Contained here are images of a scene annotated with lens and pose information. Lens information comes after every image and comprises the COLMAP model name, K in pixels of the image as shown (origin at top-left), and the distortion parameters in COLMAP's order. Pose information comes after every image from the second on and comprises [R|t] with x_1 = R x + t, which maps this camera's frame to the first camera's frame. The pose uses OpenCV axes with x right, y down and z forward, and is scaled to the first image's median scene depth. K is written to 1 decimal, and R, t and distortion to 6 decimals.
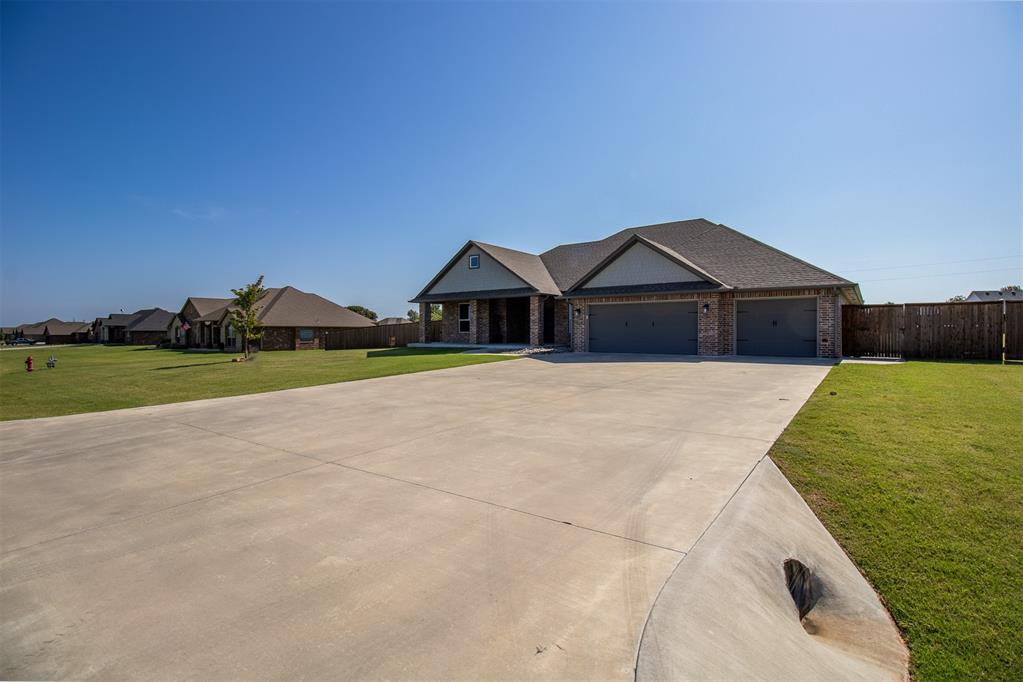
lens RADIAL K [[478.7, 0, 524.6], [0, 478.7, 337.8], [0, 0, 1]] dist [-0.006740, -0.000689]
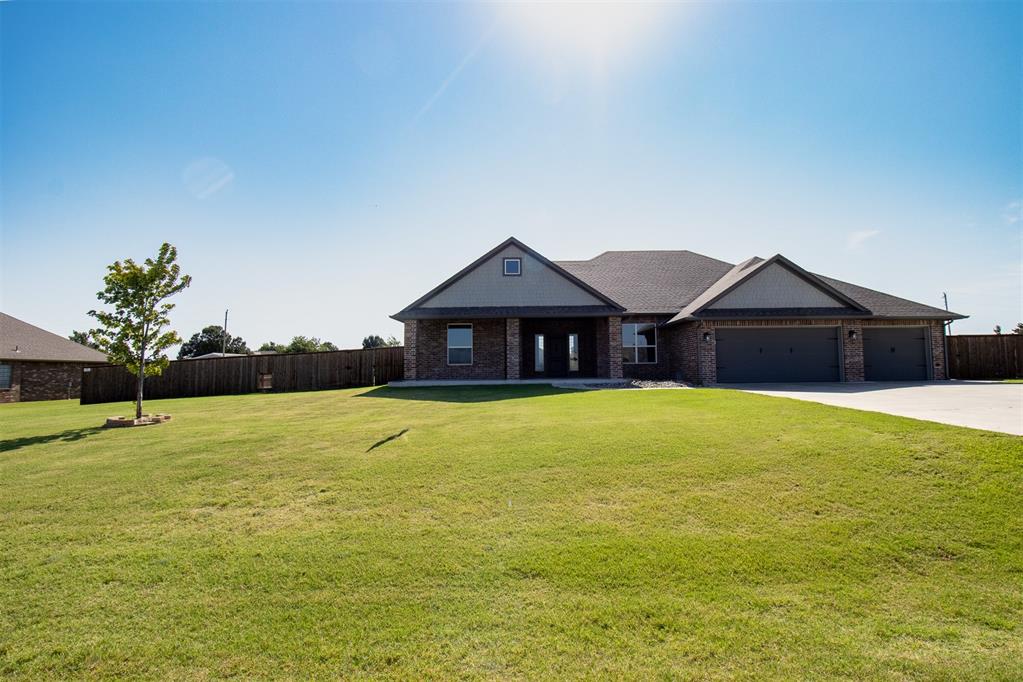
lens RADIAL K [[503.4, 0, 526.7], [0, 503.4, 339.0], [0, 0, 1]] dist [0.000205, -0.000275]
pose [[0.806013, 0.028411, 0.591215, -0.558975], [0.018708, 0.997125, -0.073422, 0.008890], [-0.591602, 0.070240, 0.803165, 0.388533]]
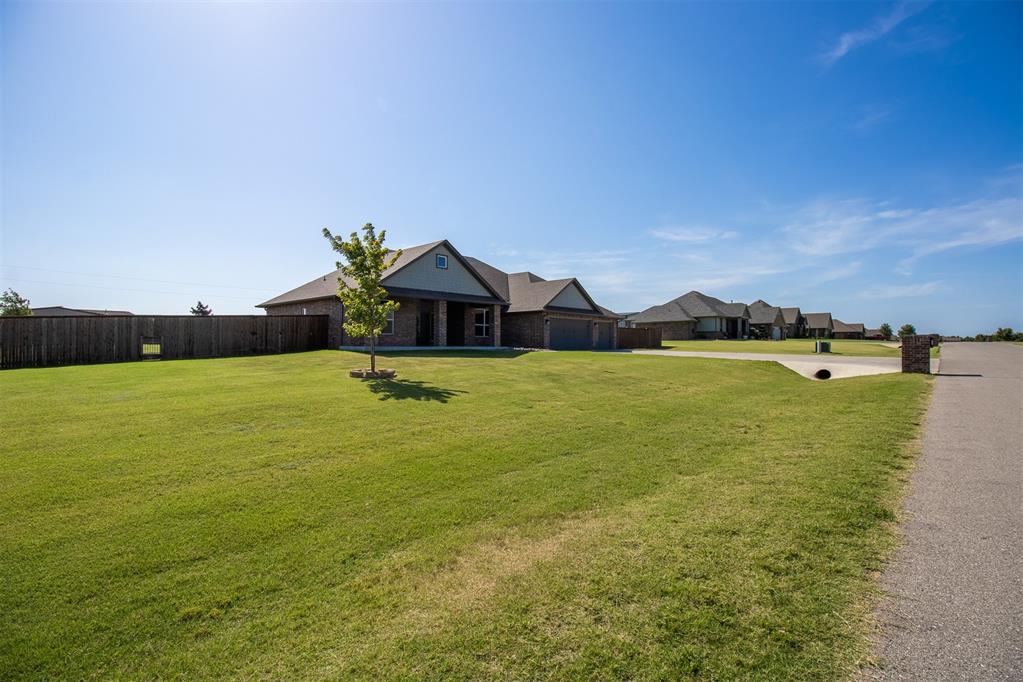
lens RADIAL K [[478.7, 0, 524.6], [0, 478.7, 337.8], [0, 0, 1]] dist [-0.006740, -0.000689]
pose [[0.106540, 0.011382, 0.994243, -1.088417], [0.007014, 0.999901, -0.012199, 0.009200], [-0.994284, 0.008273, 0.106450, 0.756642]]
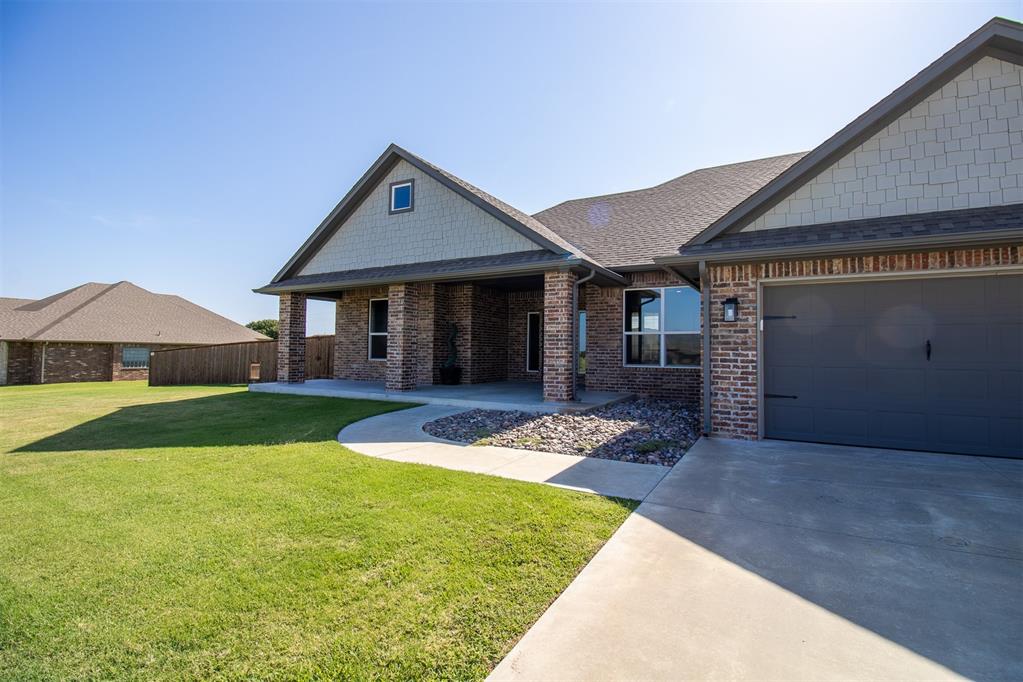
lens RADIAL K [[478.7, 0, 524.6], [0, 478.7, 337.8], [0, 0, 1]] dist [-0.006740, -0.000689]
pose [[0.992943, 0.014700, 0.117675, -0.045865], [-0.009891, 0.999096, -0.041345, -0.017094], [-0.118176, 0.039889, 0.992191, 0.588423]]
